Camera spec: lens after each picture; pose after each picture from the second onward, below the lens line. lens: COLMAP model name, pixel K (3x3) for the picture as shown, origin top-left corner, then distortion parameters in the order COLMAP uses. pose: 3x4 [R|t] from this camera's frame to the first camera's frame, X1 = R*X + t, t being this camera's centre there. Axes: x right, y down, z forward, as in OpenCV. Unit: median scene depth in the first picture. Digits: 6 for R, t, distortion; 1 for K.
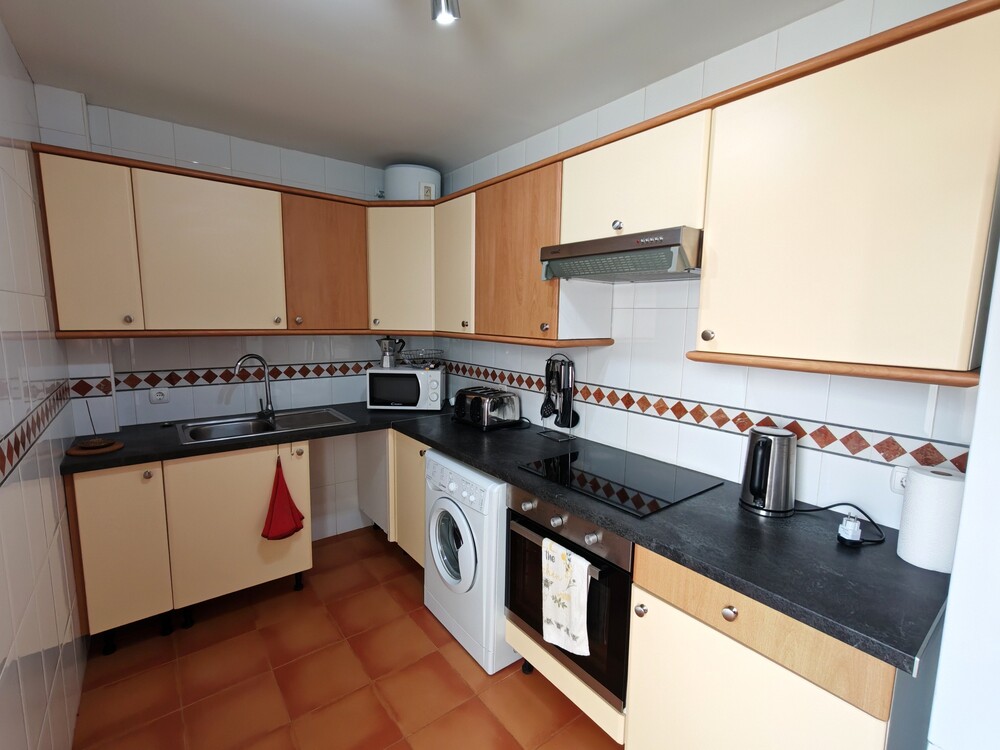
lens RADIAL K [[457.0, 0, 500.9], [0, 457.0, 374.6], [0, 0, 1]] dist [0.001991, 0.002386]
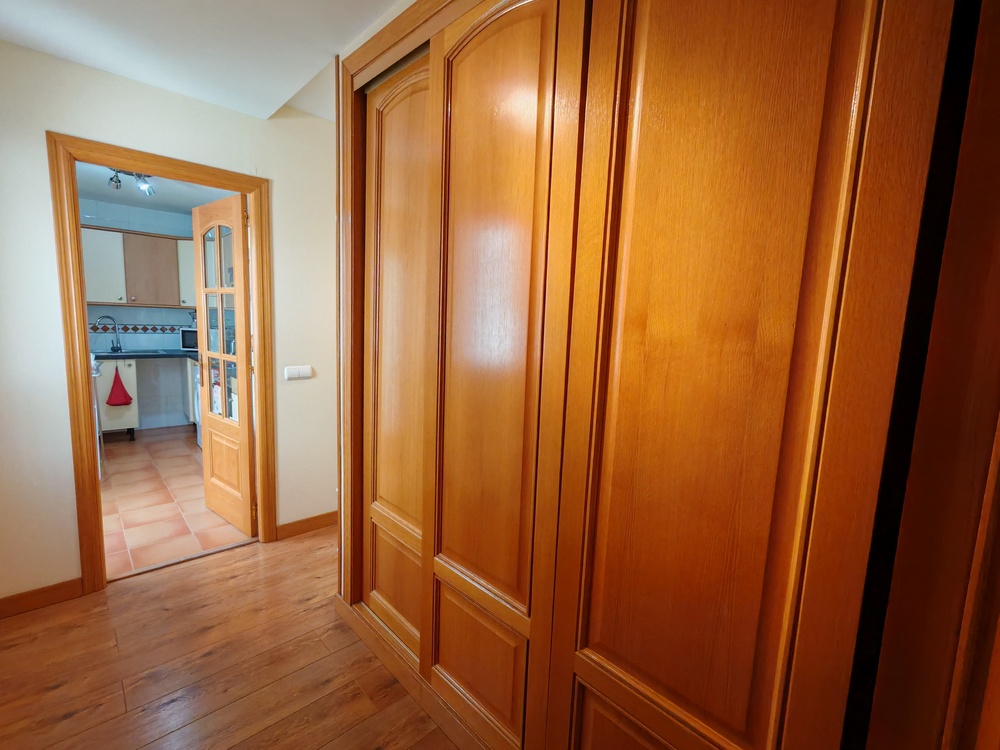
lens RADIAL K [[457.0, 0, 499.1], [0, 457.0, 376.6], [0, 0, 1]] dist [0.001991, 0.002386]
pose [[0.995792, 0.008895, 0.091212, 1.104259], [-0.008275, 0.999940, -0.007176, 0.252577], [-0.091271, 0.006391, 0.995806, -1.272712]]
